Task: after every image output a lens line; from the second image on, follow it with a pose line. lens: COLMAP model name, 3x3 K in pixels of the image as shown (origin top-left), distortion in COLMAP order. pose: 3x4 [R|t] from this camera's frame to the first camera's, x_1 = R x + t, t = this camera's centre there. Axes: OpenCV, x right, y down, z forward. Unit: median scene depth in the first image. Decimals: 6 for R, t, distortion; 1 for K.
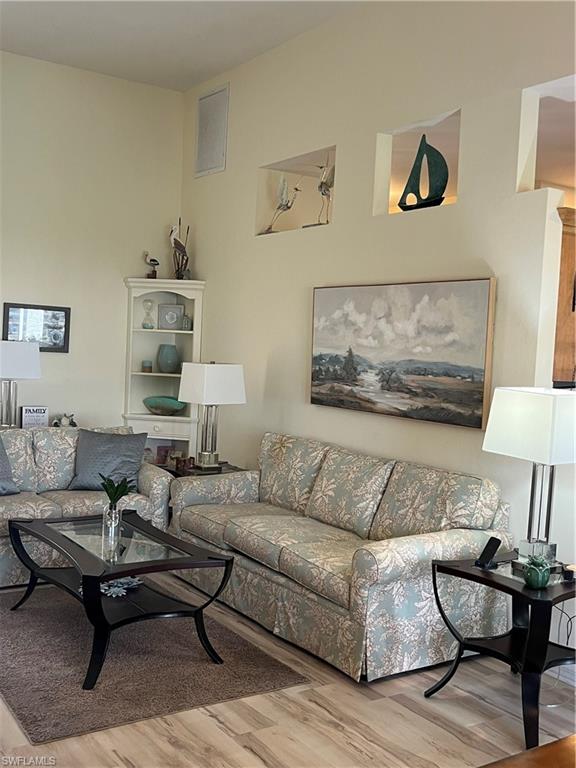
lens RADIAL K [[820.3, 0, 289.9], [0, 820.3, 386.3], [0, 0, 1]] dist [0.065502, -0.039239]
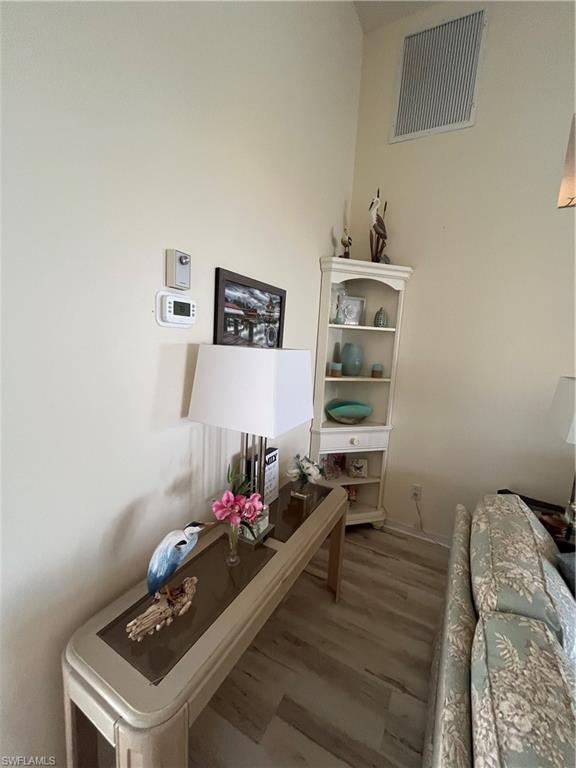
lens RADIAL K [[314.8, 0, 288.0], [0, 314.8, 384.0], [0, 0, 1]] dist [-0.000153, 0.000147]
pose [[0.889319, -0.069718, 0.451941, -0.568564], [0.009165, 0.990829, 0.134814, -0.083219], [-0.457195, -0.115751, 0.881802, 1.155492]]
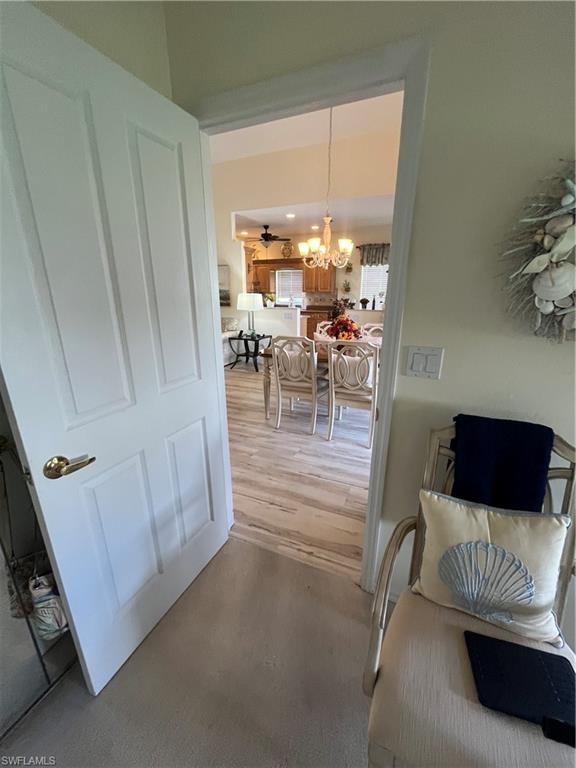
lens RADIAL K [[309.9, 0, 289.5], [0, 309.9, 383.7], [0, 0, 1]] dist [-0.002847, 0.000641]
pose [[0.843293, -0.201054, 0.498432, -0.308993], [0.065931, 0.959089, 0.275322, 0.017340], [-0.533395, -0.199315, 0.822048, -0.393459]]
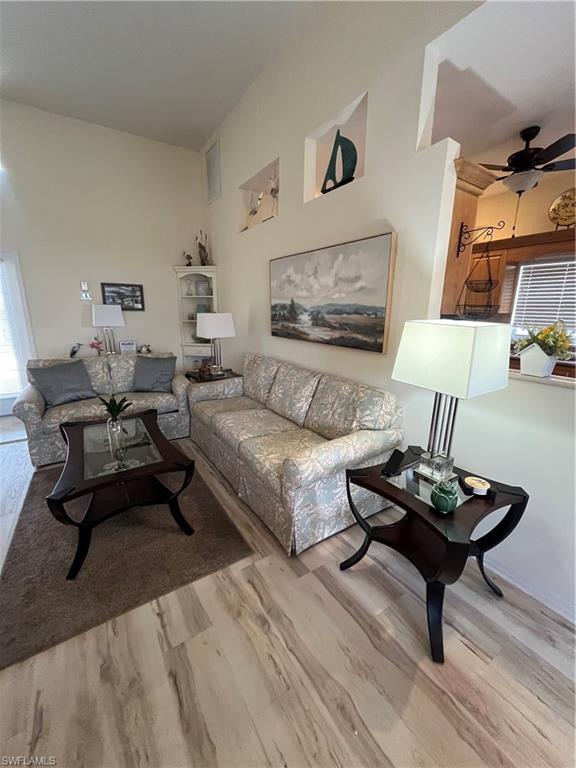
lens RADIAL K [[309.9, 0, 289.5], [0, 309.9, 383.7], [0, 0, 1]] dist [-0.002847, 0.000641]
pose [[0.999290, -0.036042, -0.010965, 0.077478], [0.037467, 0.981188, 0.189383, -0.000383], [0.003934, -0.189660, 0.981842, 0.451019]]
